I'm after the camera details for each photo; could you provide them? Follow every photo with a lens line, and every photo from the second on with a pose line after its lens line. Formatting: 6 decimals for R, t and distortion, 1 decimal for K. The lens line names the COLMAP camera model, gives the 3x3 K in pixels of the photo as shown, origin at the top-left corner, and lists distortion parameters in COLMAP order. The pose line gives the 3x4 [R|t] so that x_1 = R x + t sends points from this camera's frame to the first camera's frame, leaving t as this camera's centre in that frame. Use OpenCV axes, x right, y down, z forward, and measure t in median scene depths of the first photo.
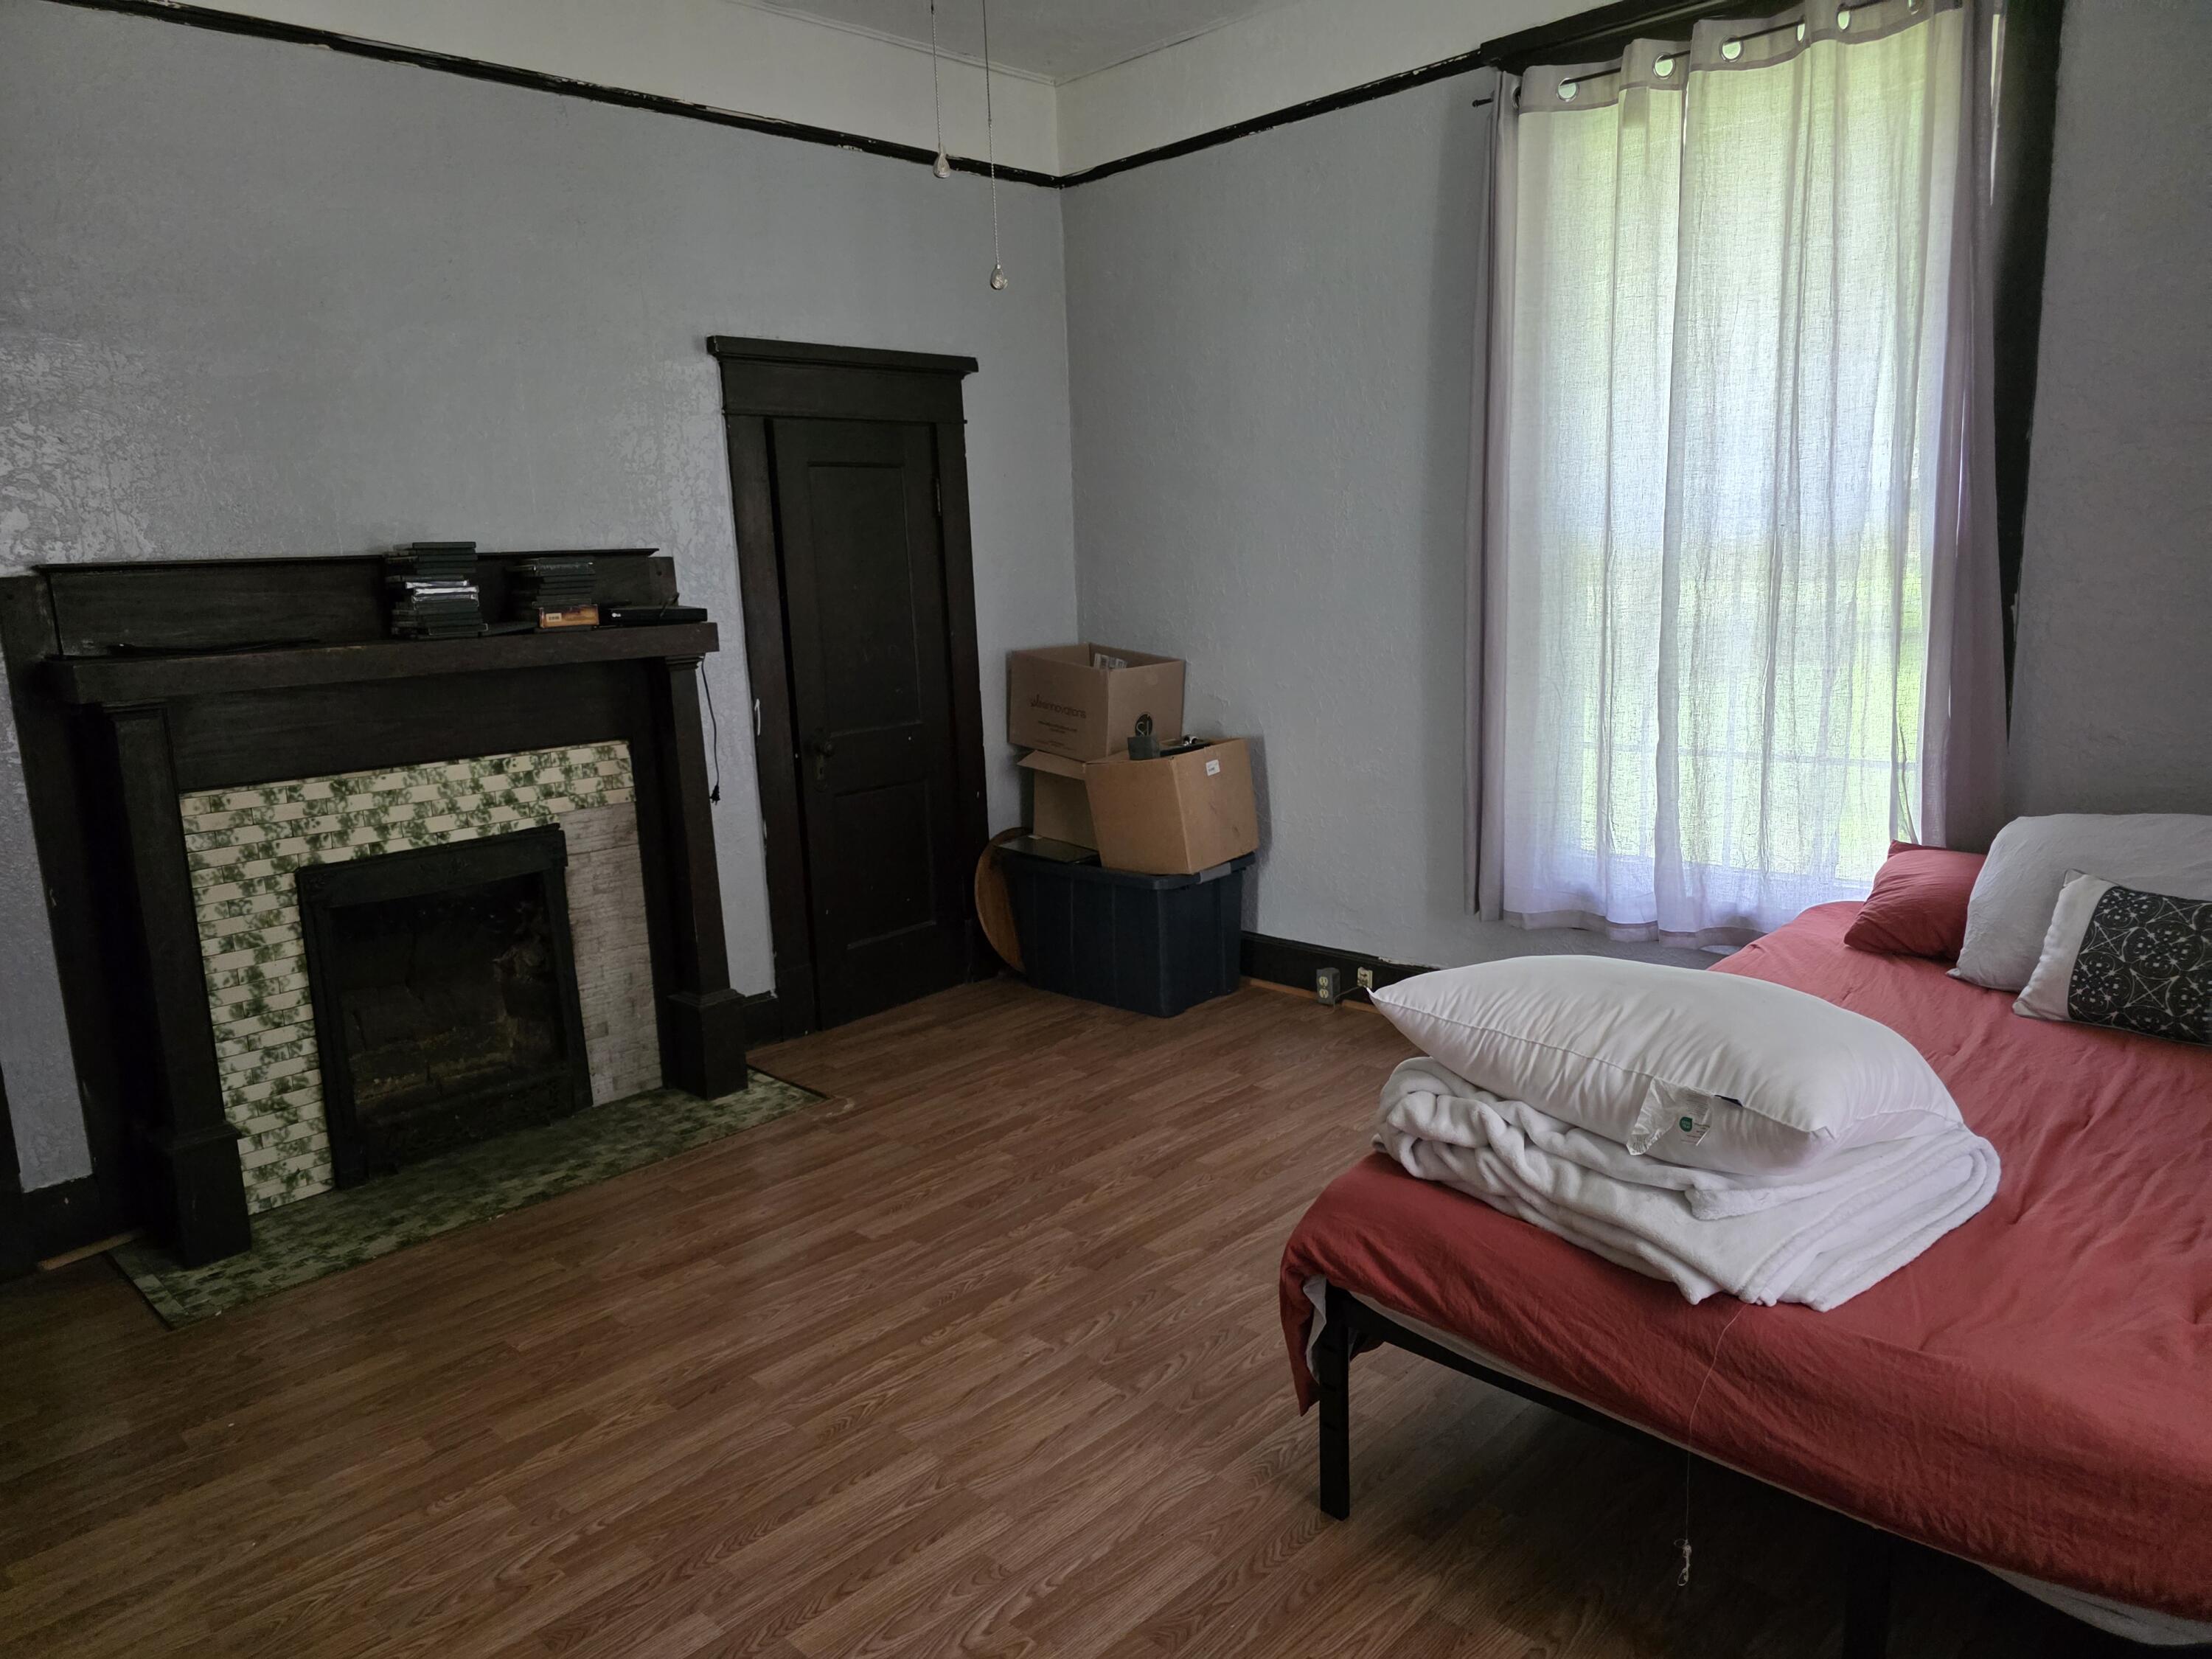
lens RADIAL K [[1495.8, 0, 1101.0], [0, 1495.8, 833.4], [0, 0, 1]] dist [0.075557, -0.071254]
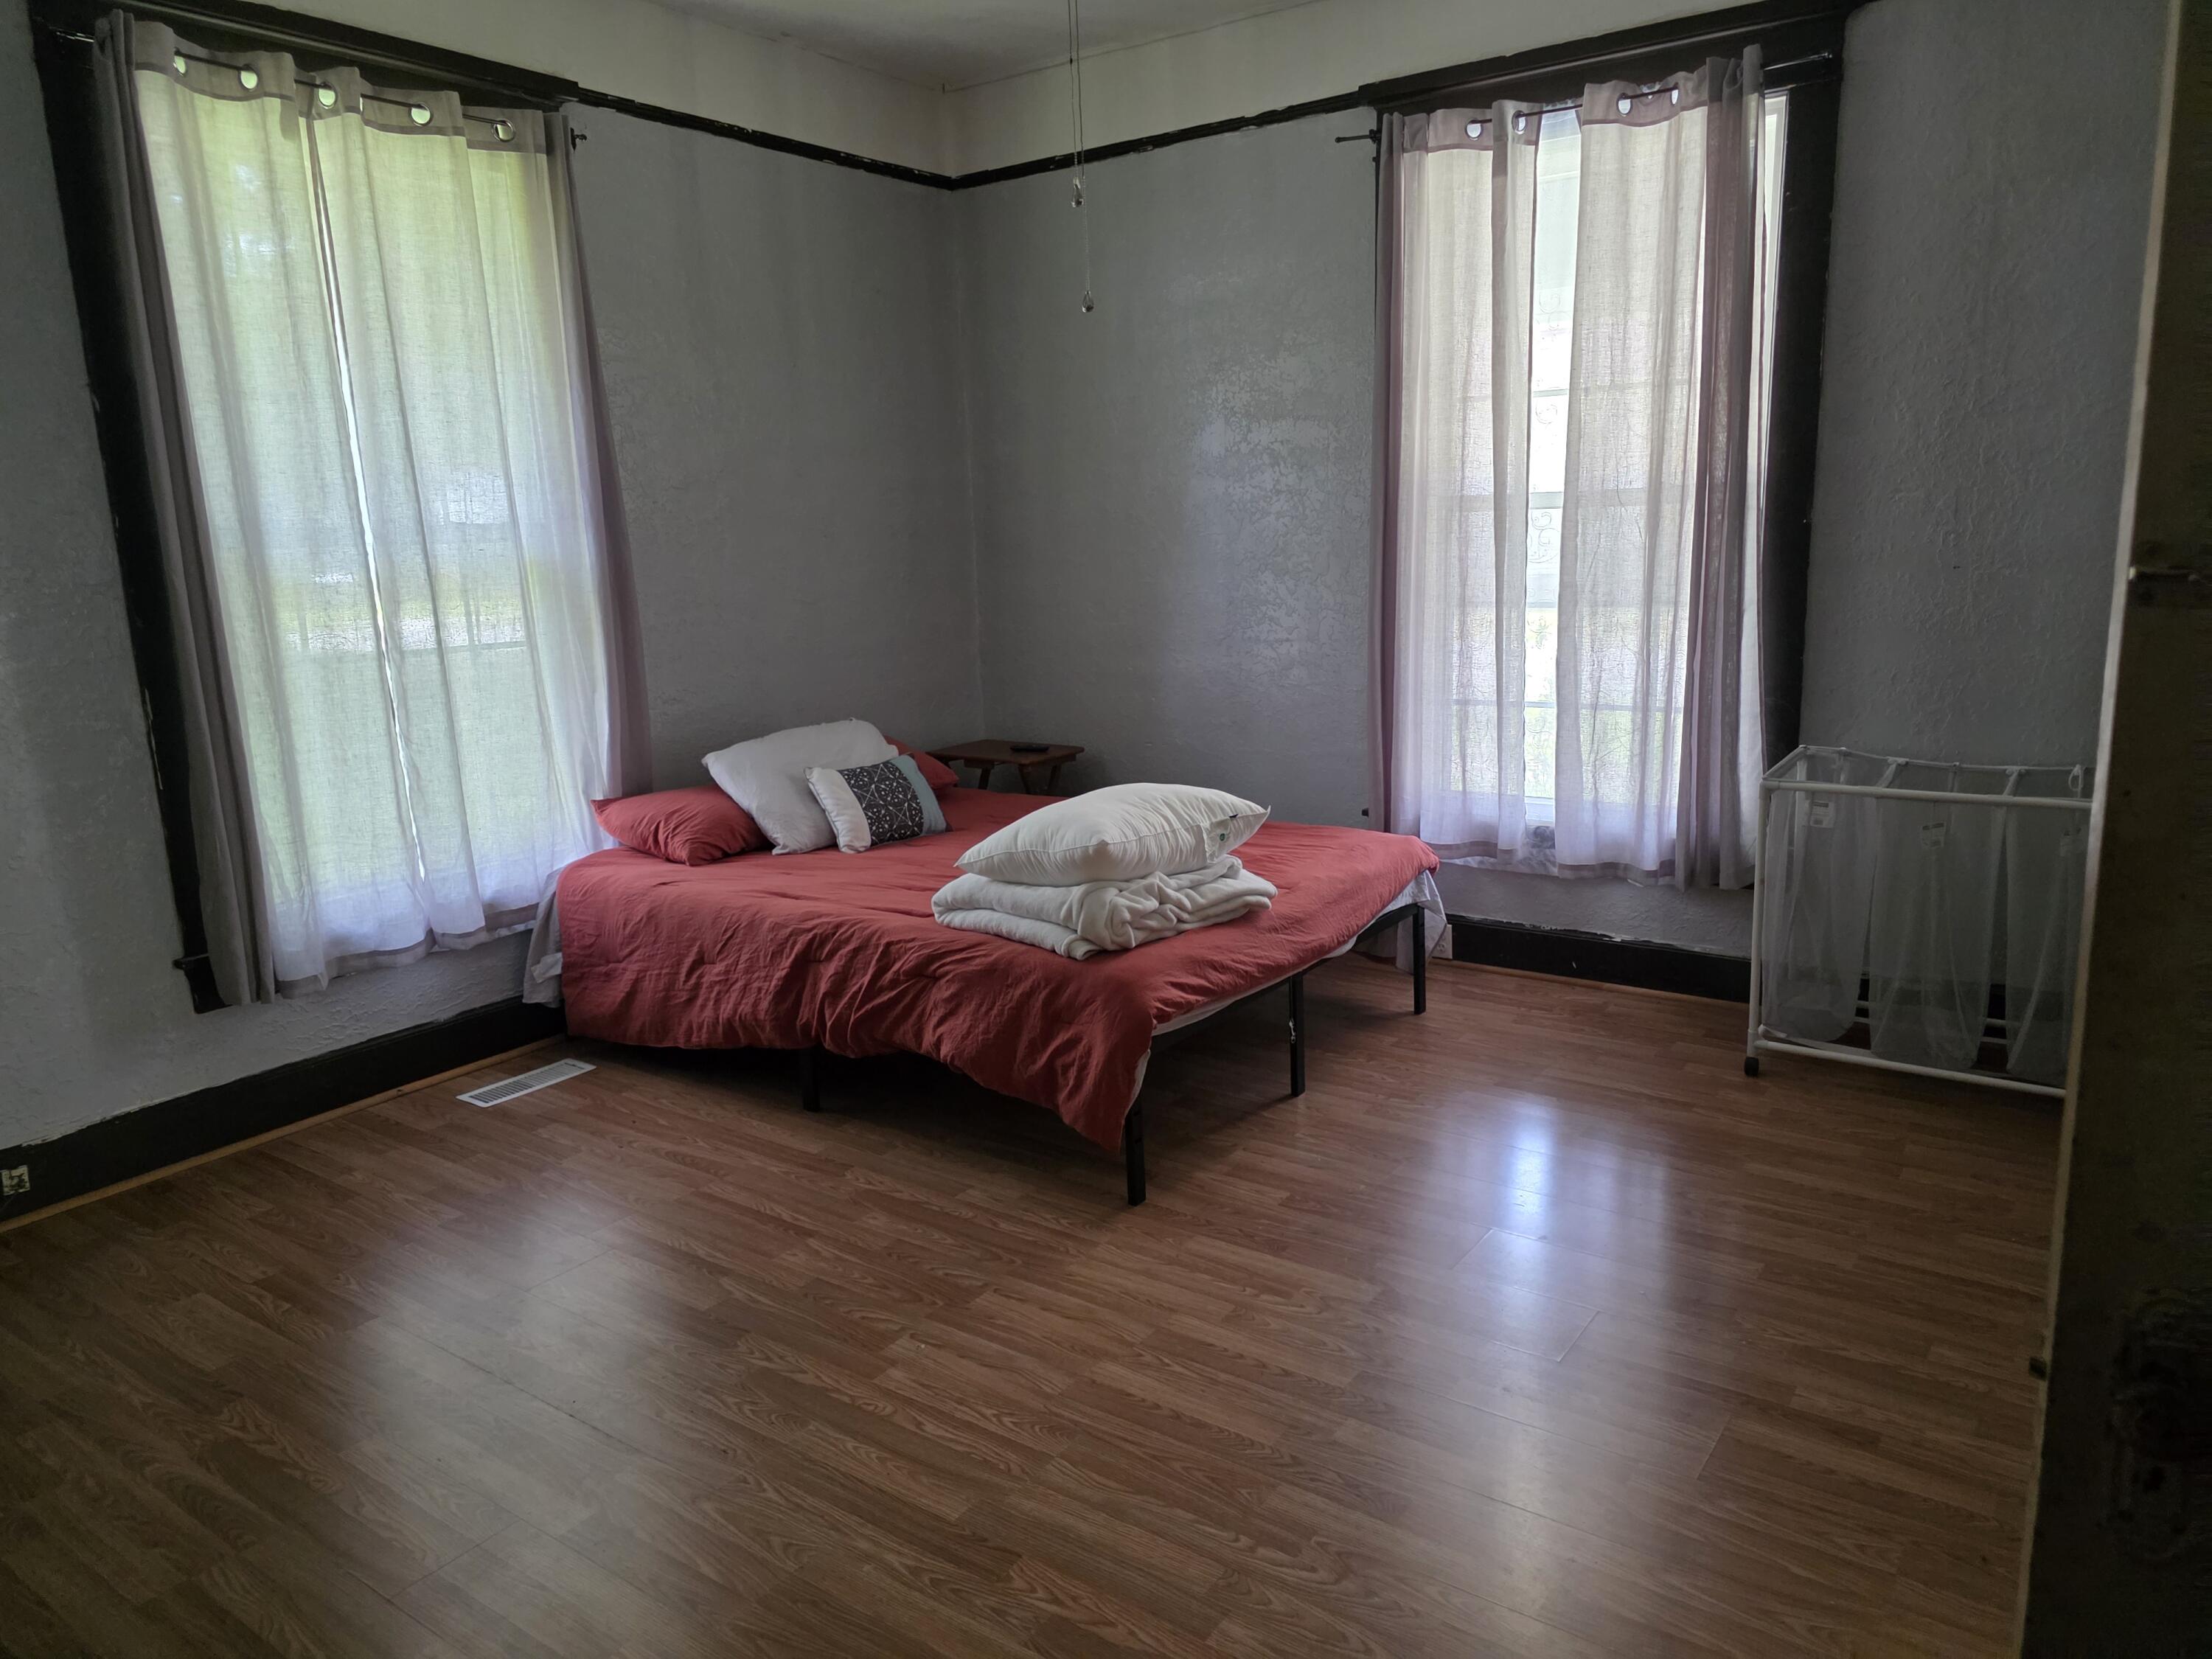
lens RADIAL K [[1495.8, 0, 1101.0], [0, 1495.8, 833.4], [0, 0, 1]] dist [0.075557, -0.071254]
pose [[-0.143147, -0.155803, 0.977361, -1.066324], [0.224099, 0.956780, 0.185345, -0.148373], [-0.963996, 0.245557, -0.102045, 0.973909]]
